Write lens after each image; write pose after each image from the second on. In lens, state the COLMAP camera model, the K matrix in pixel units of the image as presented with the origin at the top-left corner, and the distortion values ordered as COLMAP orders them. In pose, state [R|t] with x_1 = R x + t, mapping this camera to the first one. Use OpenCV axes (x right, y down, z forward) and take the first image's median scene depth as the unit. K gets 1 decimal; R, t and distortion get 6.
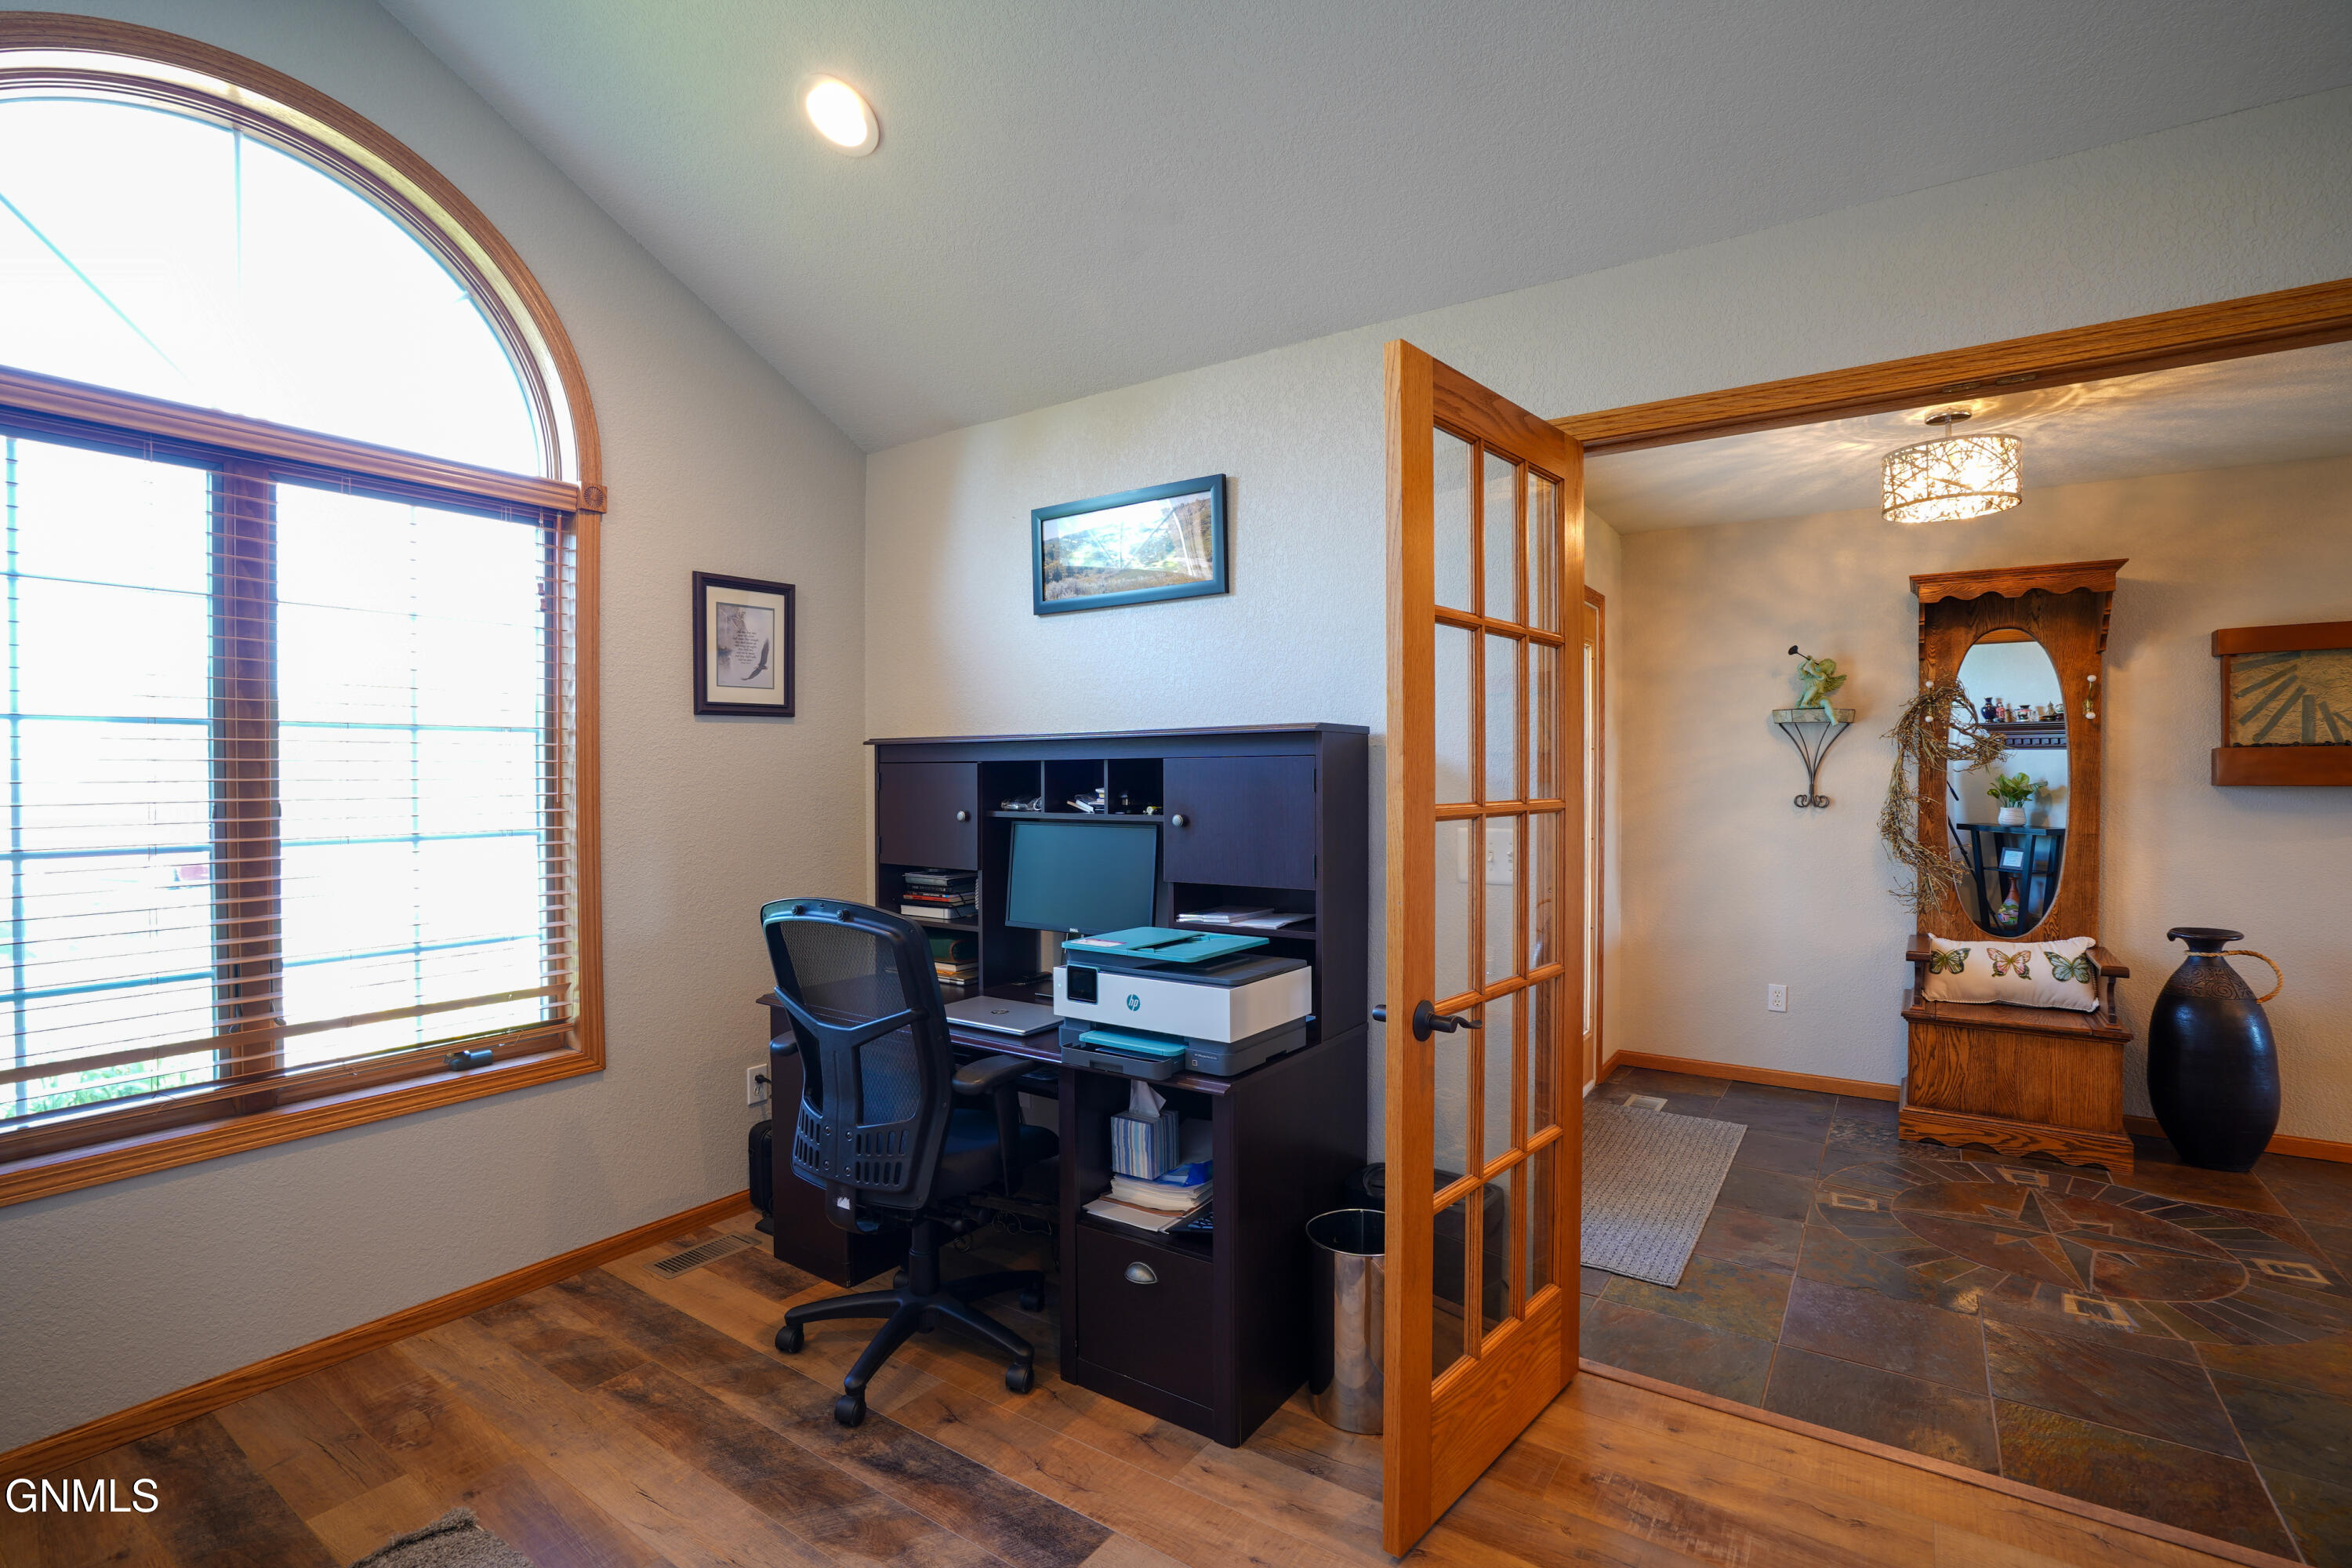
lens RADIAL K [[1075.9, 0, 1170.8], [0, 1075.9, 776.8], [0, 0, 1]] dist [-0.017055, -0.000183]
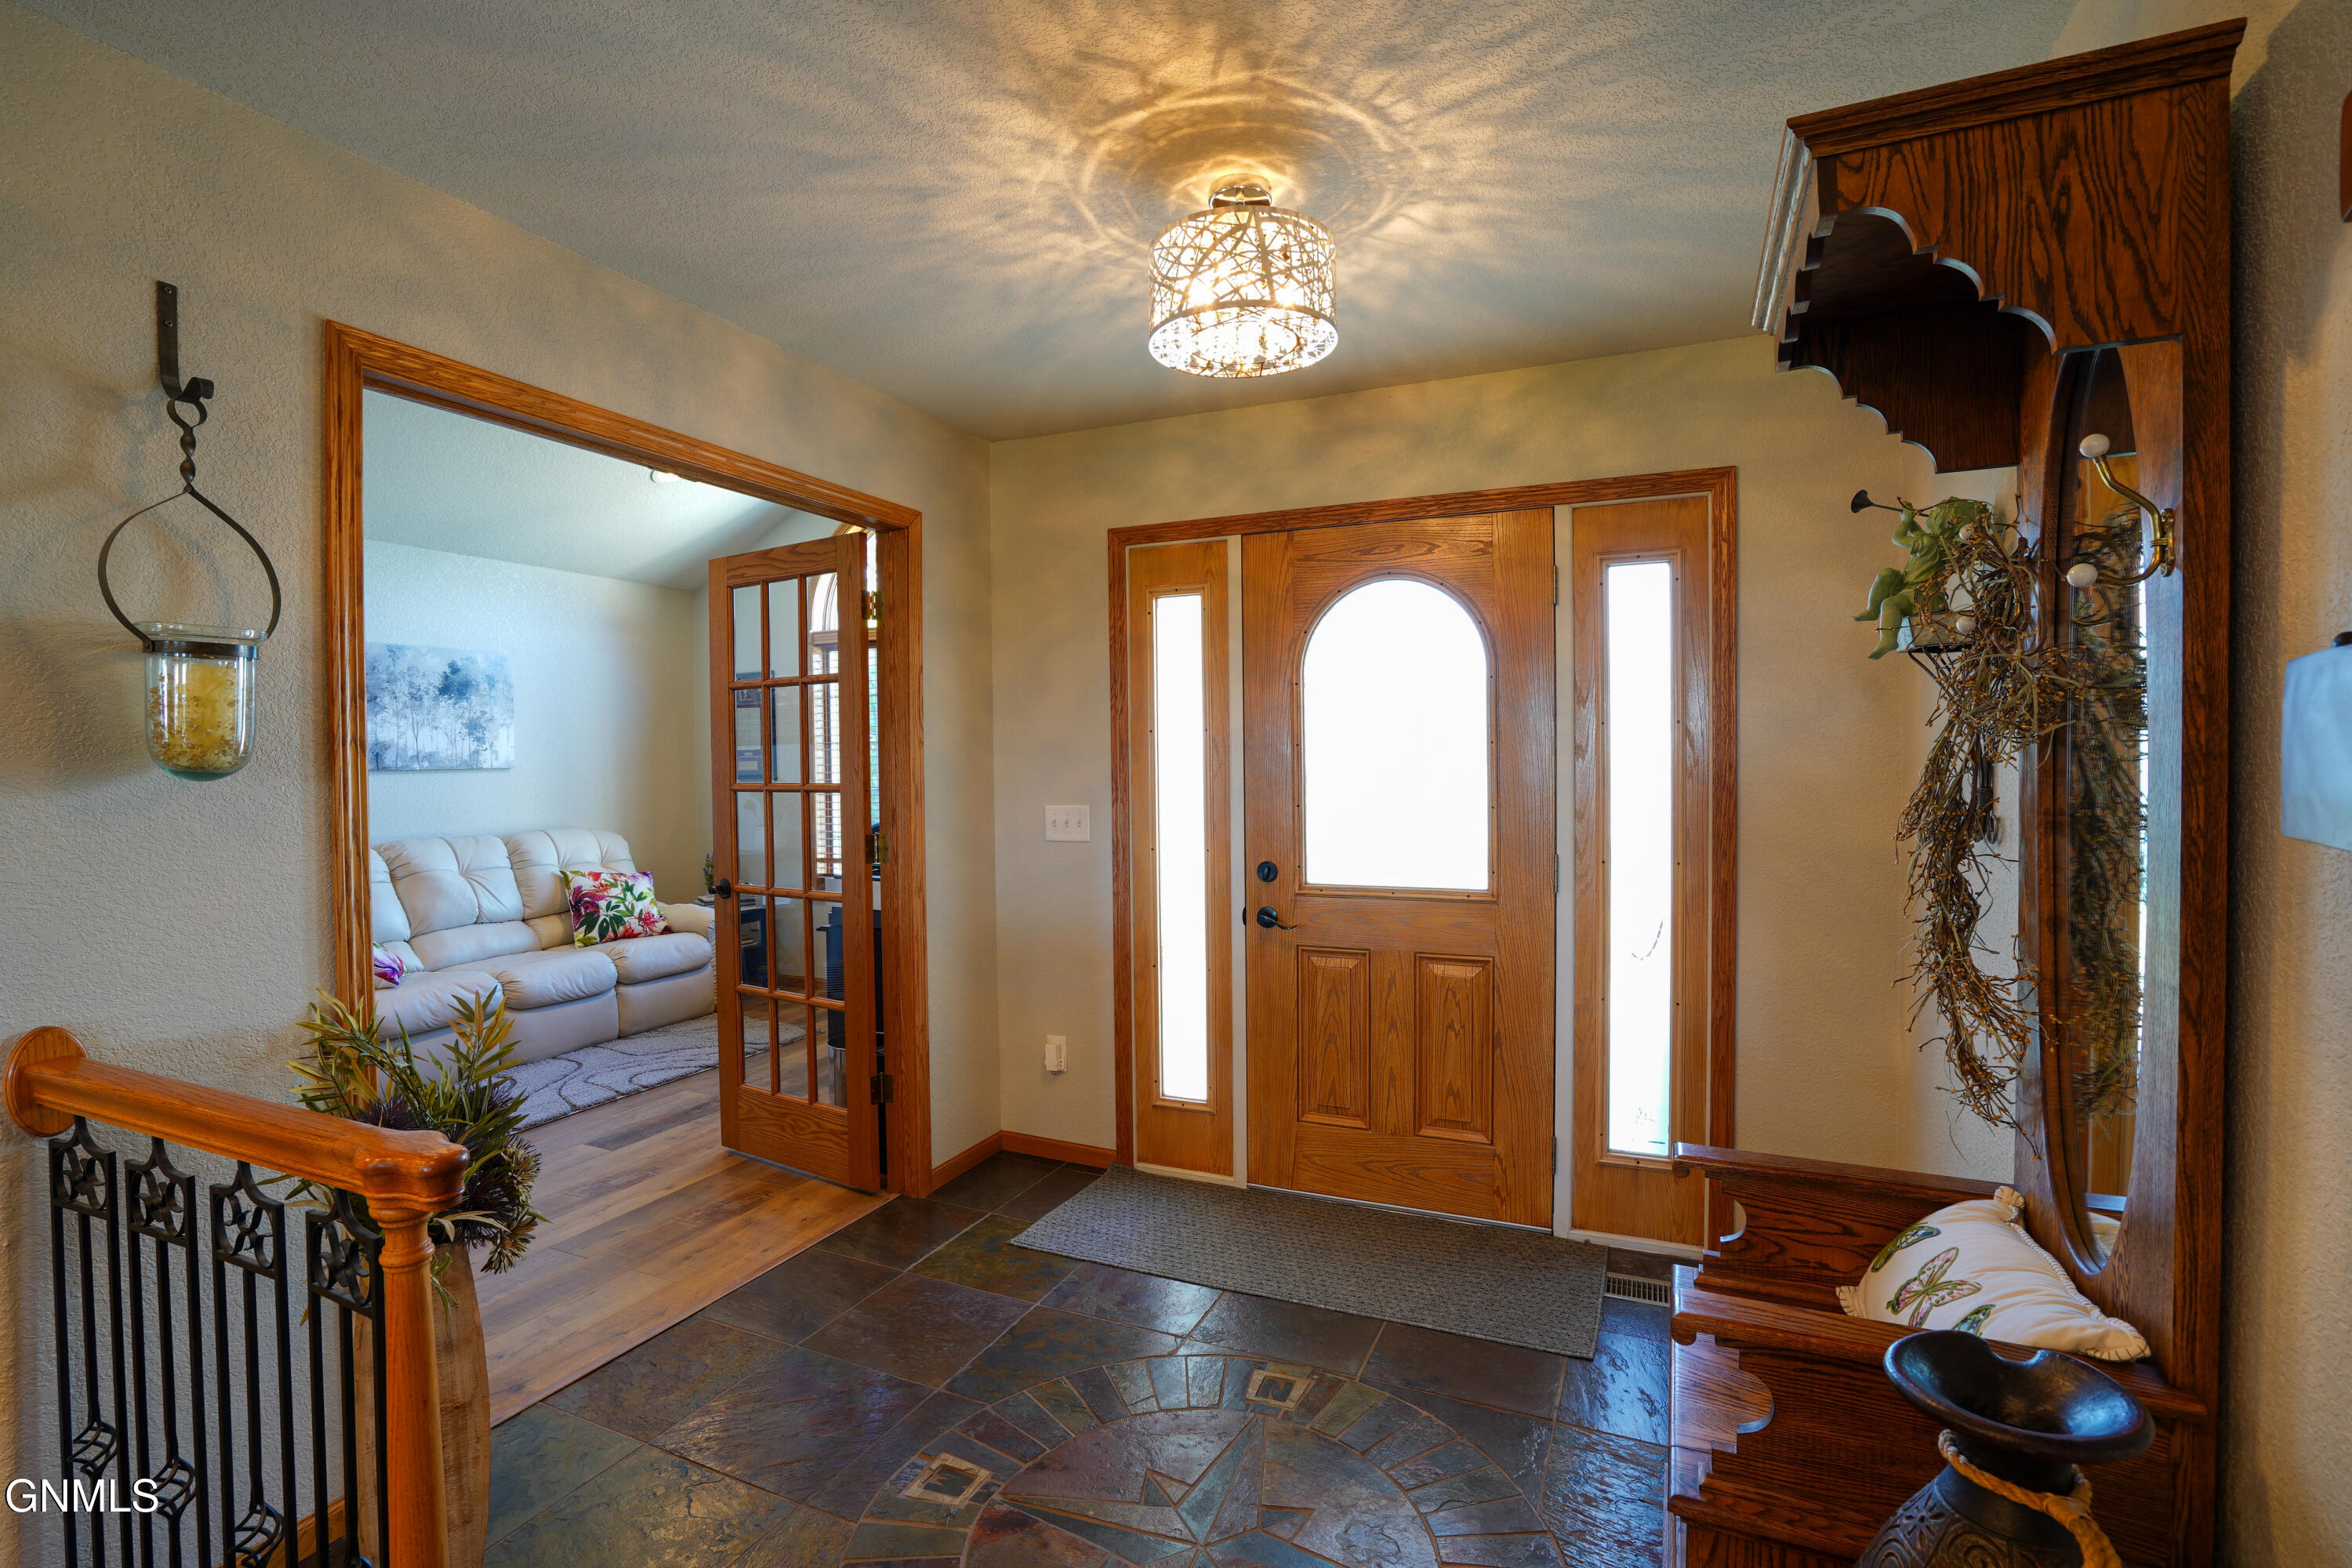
lens RADIAL K [[1075.9, 0, 1172.3], [0, 1075.9, 789.1], [0, 0, 1]] dist [-0.017055, -0.000183]
pose [[0.173366, 0.024175, -0.984561, 1.600100], [0.002648, 0.999684, 0.025012, -0.007988], [0.984854, -0.006944, 0.173247, 1.004033]]
